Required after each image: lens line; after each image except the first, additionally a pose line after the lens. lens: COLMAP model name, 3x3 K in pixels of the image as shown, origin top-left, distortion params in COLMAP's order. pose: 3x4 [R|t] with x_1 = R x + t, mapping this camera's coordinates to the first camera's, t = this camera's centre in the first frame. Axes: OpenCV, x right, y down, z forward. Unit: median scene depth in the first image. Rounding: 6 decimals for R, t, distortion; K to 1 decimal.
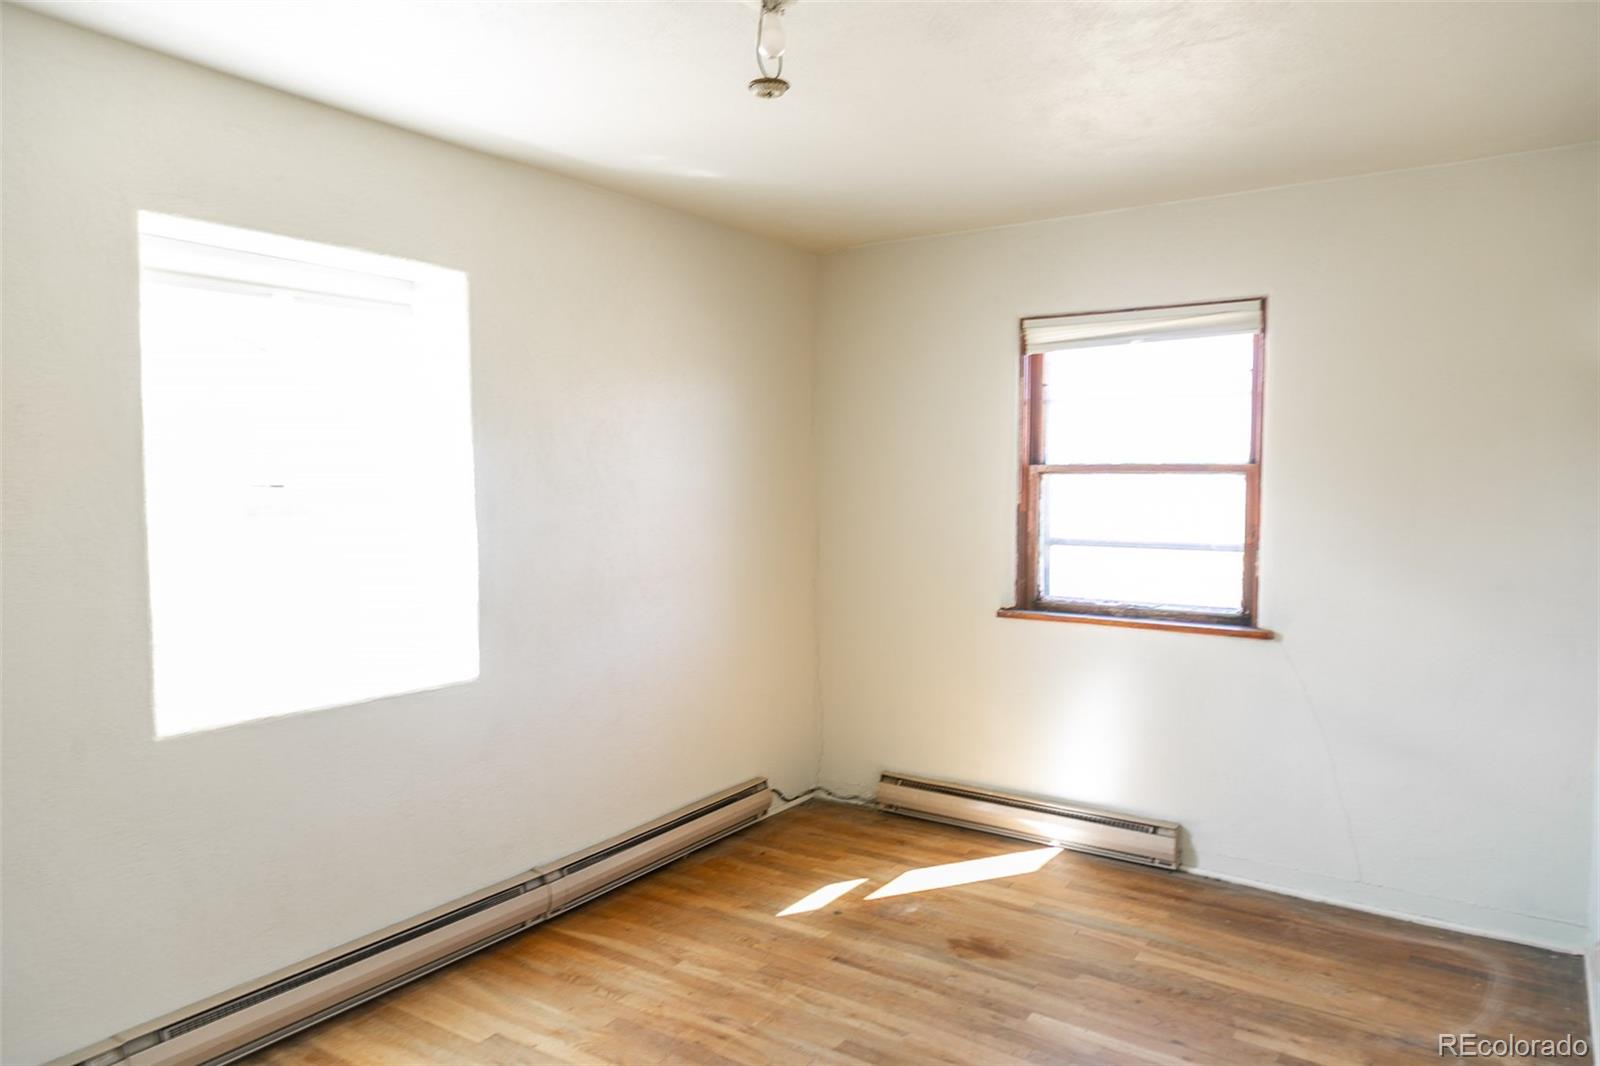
lens RADIAL K [[1069.6, 0, 791.6], [0, 1069.6, 528.3], [0, 0, 1]] dist [0.008300, -0.001269]
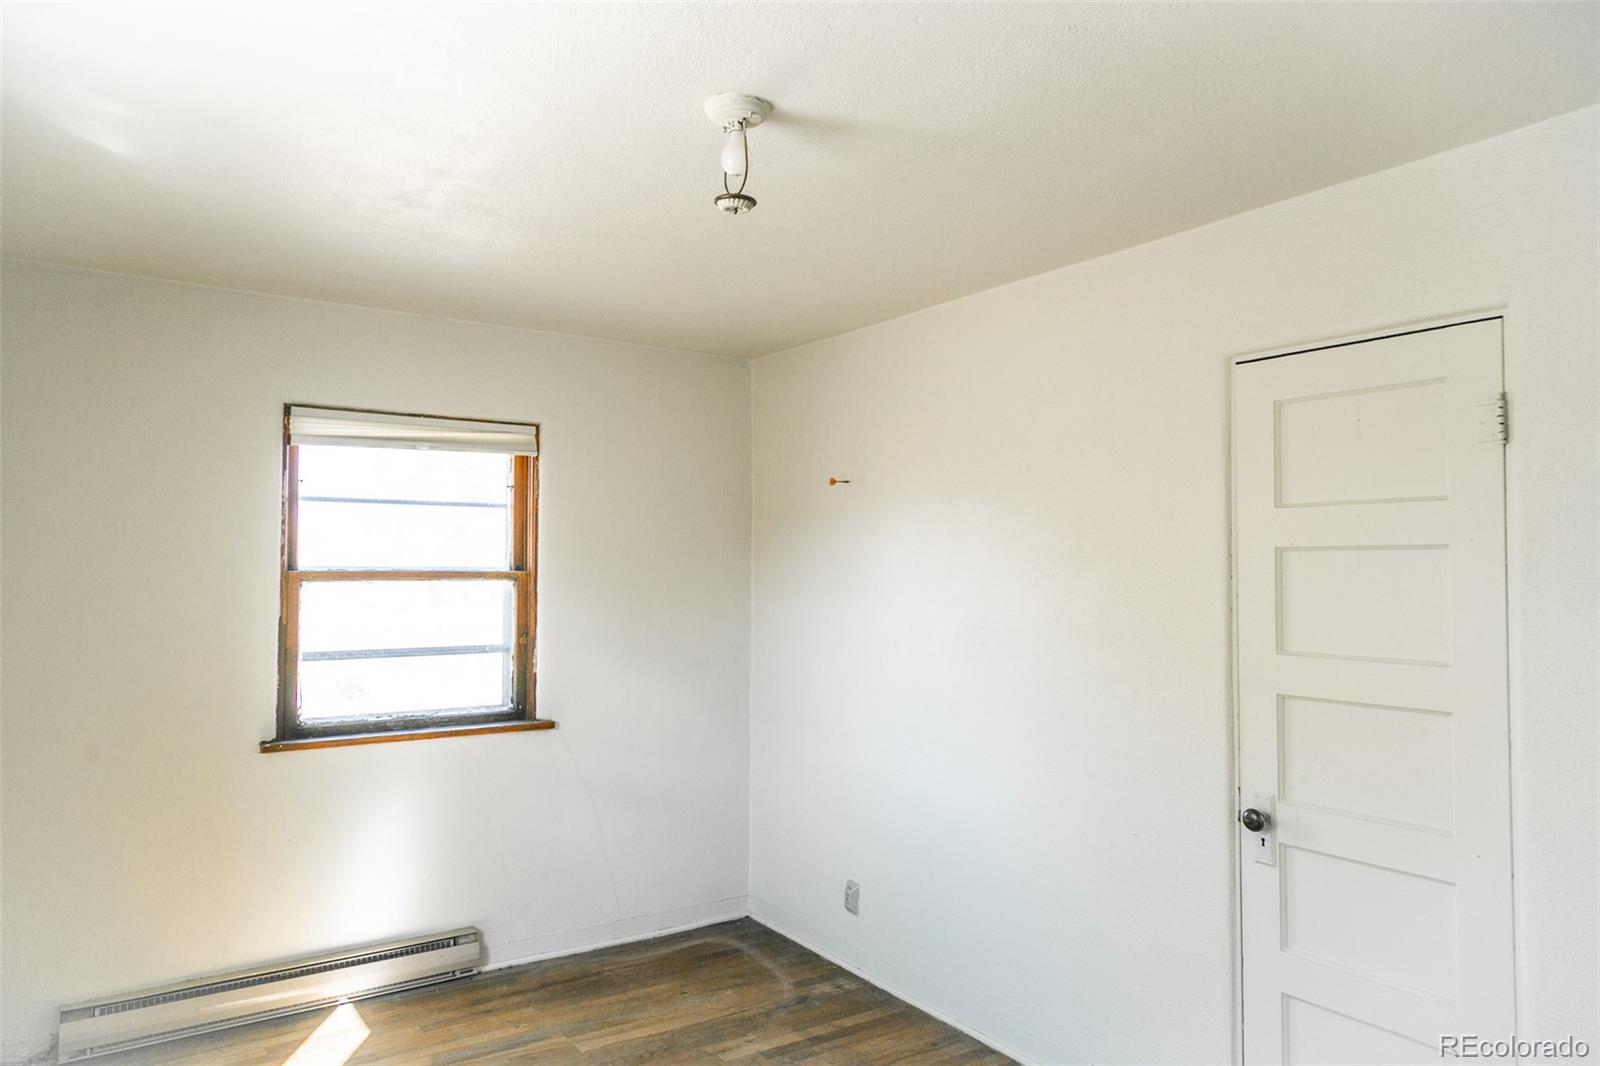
lens RADIAL K [[1069.6, 0, 791.6], [0, 1069.6, 528.3], [0, 0, 1]] dist [0.008300, -0.001269]
pose [[0.360642, 0.031691, 0.932166, -0.491532], [0.043954, 0.997735, -0.050925, -0.035259], [-0.931668, 0.059339, 0.358432, 0.338672]]
